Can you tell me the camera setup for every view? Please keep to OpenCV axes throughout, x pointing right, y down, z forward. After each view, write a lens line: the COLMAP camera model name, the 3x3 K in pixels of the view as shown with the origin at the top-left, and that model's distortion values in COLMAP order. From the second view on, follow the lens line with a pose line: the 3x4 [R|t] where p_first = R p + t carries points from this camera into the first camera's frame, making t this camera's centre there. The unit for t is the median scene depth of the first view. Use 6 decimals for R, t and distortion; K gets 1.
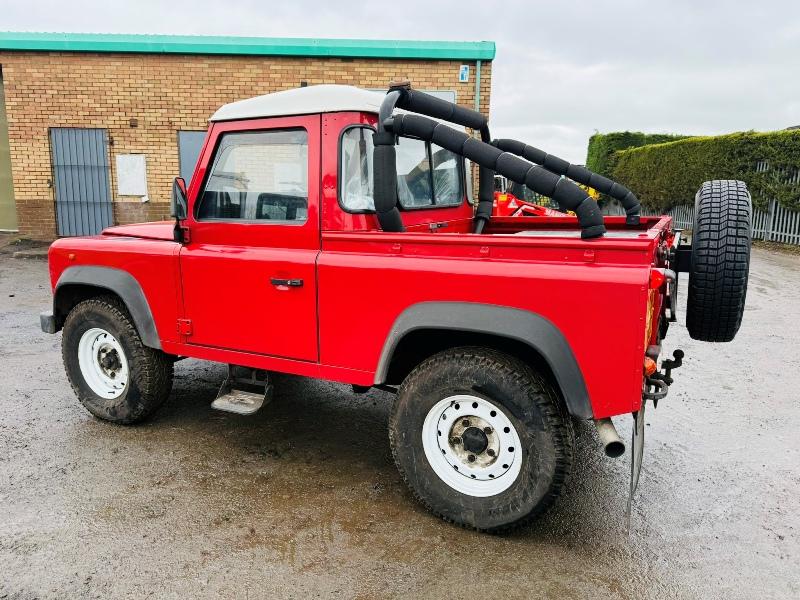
lens RADIAL K [[565.5, 0, 405.0], [0, 565.5, 302.8], [0, 0, 1]] dist [0.024838, -0.032845]
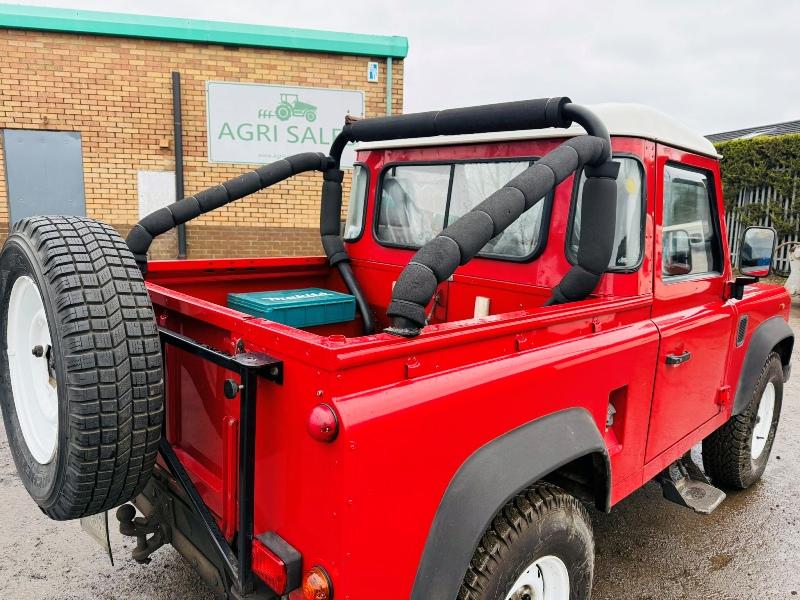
lens RADIAL K [[565.5, 0, 401.0], [0, 565.5, 303.1], [0, 0, 1]] dist [0.024838, -0.032845]
pose [[0.977399, -0.035240, 0.208445, -0.045942], [0.038044, 0.999231, -0.009454, -0.043458], [-0.207951, 0.017170, 0.977988, 0.155142]]
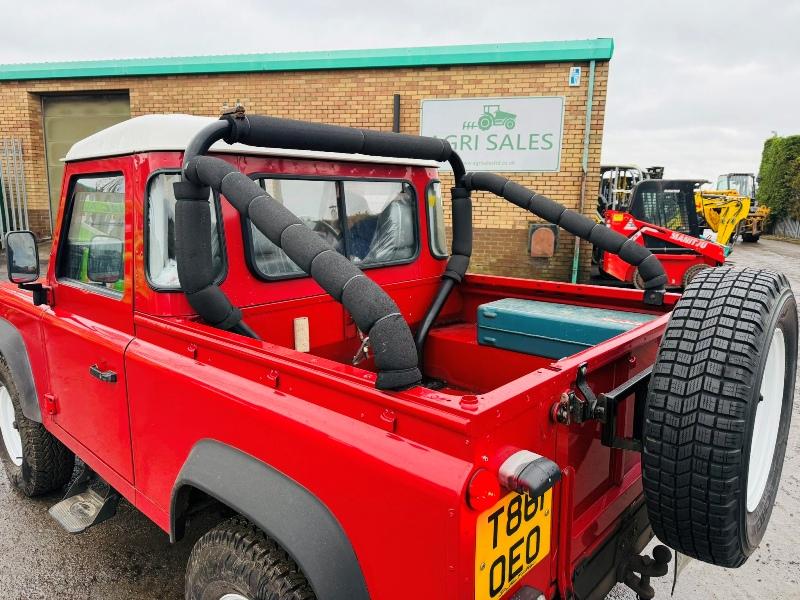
lens RADIAL K [[565.5, 0, 404.2], [0, 565.5, 304.2], [0, 0, 1]] dist [0.024838, -0.032845]
pose [[0.964656, 0.053503, -0.258023, 0.095006], [-0.055677, 0.998448, -0.001120, -0.039172], [0.257563, 0.015446, 0.966138, 0.095504]]
